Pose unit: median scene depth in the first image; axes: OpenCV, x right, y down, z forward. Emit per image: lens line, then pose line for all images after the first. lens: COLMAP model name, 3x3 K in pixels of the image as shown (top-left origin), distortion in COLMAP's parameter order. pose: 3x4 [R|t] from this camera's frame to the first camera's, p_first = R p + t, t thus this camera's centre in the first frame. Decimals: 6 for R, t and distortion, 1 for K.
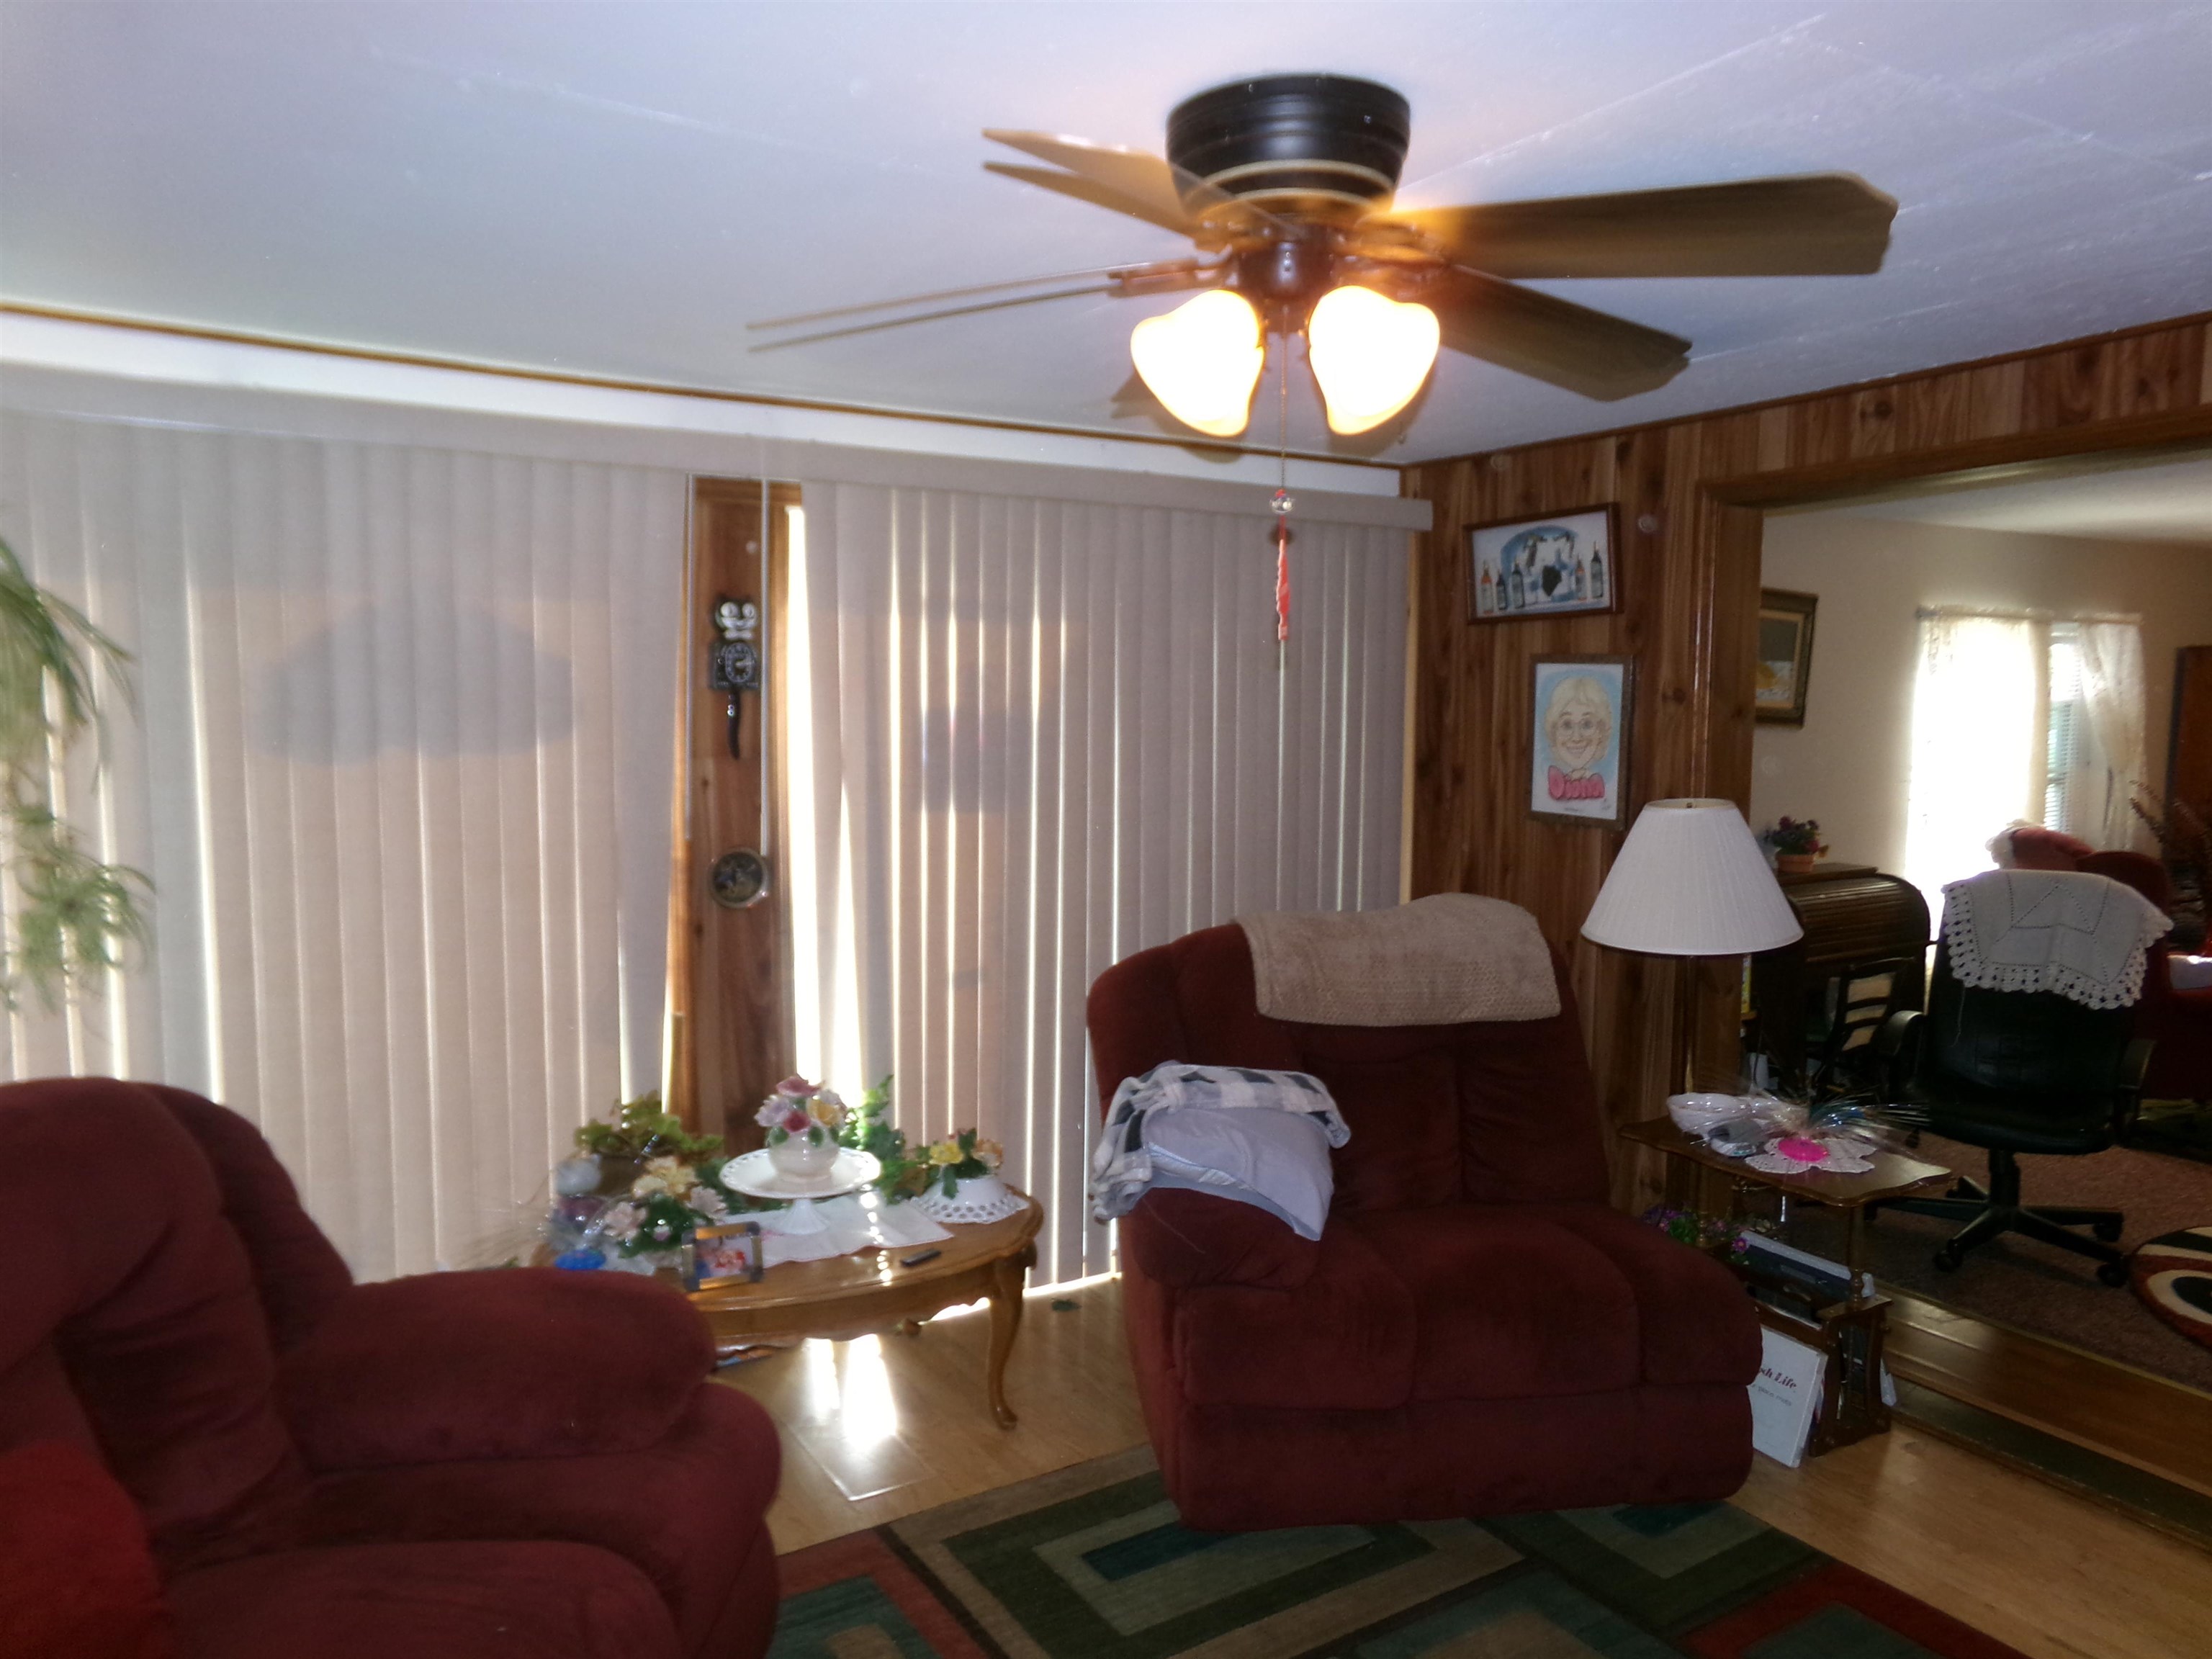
lens RADIAL K [[1530.6, 0, 1106.0], [0, 1530.6, 829.5], [0, 0, 1]] dist [-0.054471, 0.100417]
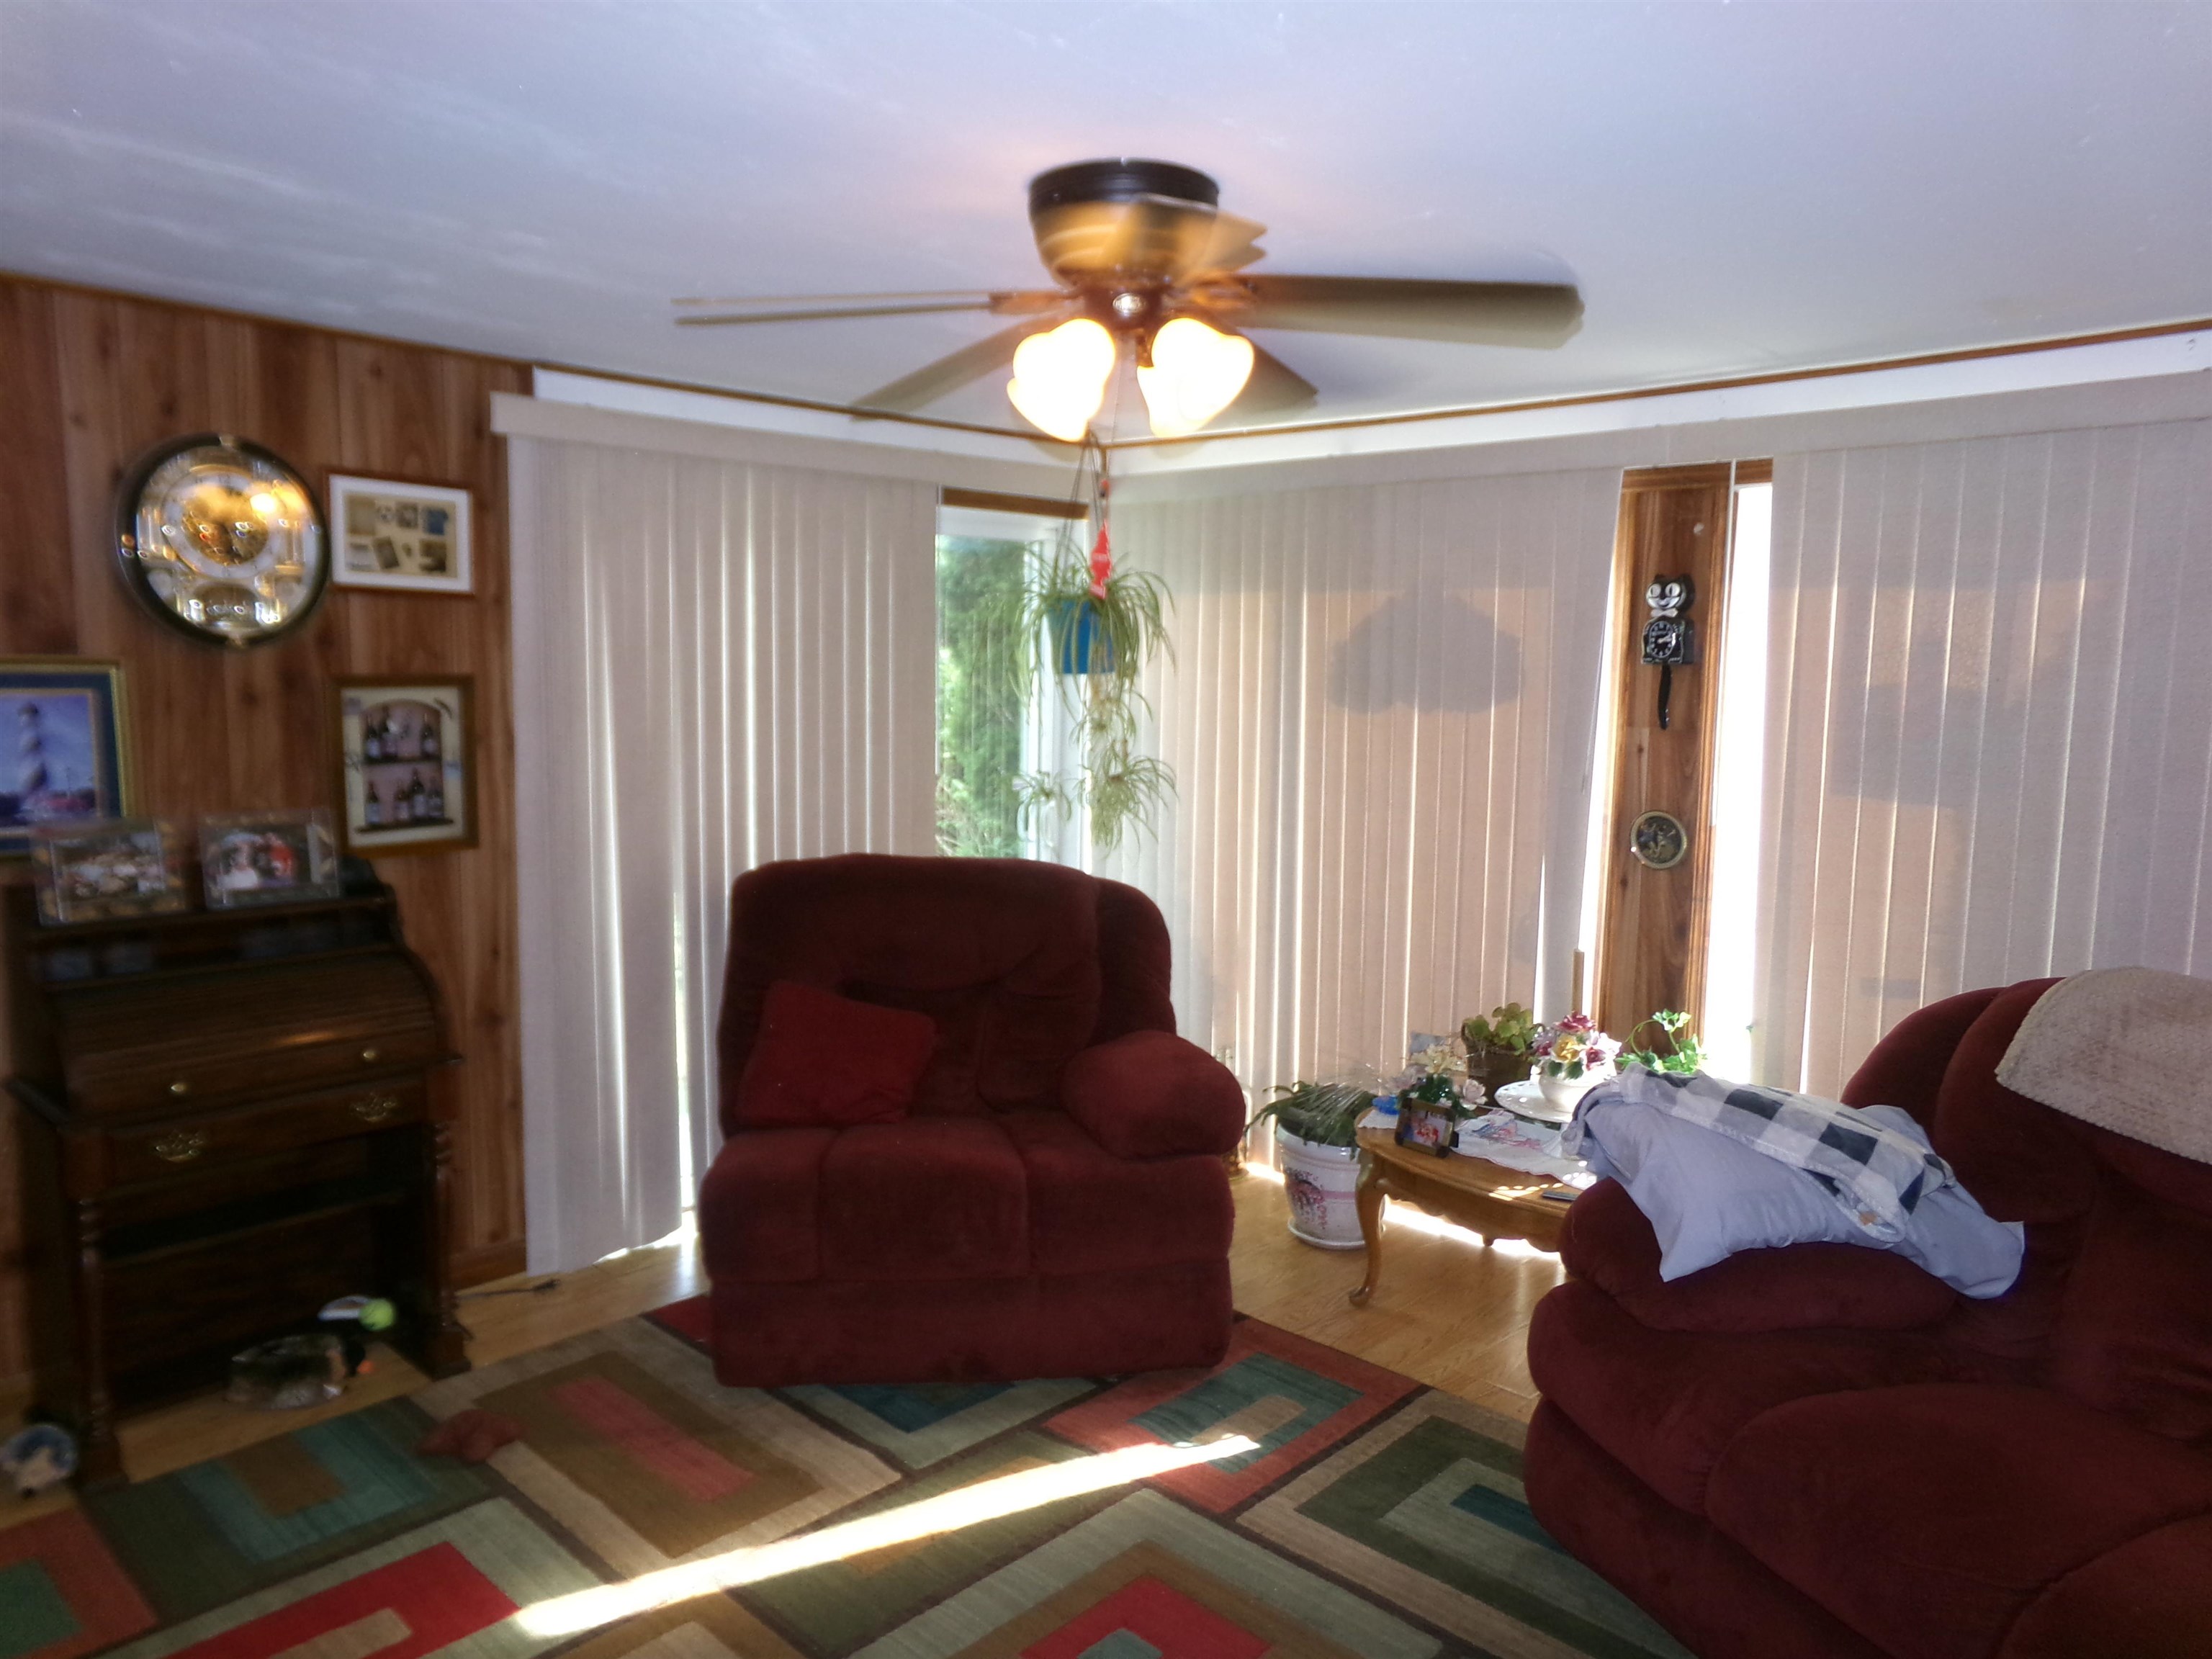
lens RADIAL K [[1531.2, 0, 1106.0], [0, 1531.2, 829.5], [0, 0, 1]] dist [-0.059362, 0.110863]
pose [[0.248705, 0.101787, -0.963216, 0.729581], [-0.107190, 0.991247, 0.077073, -0.017570], [0.962630, 0.084079, 0.257438, 0.371156]]
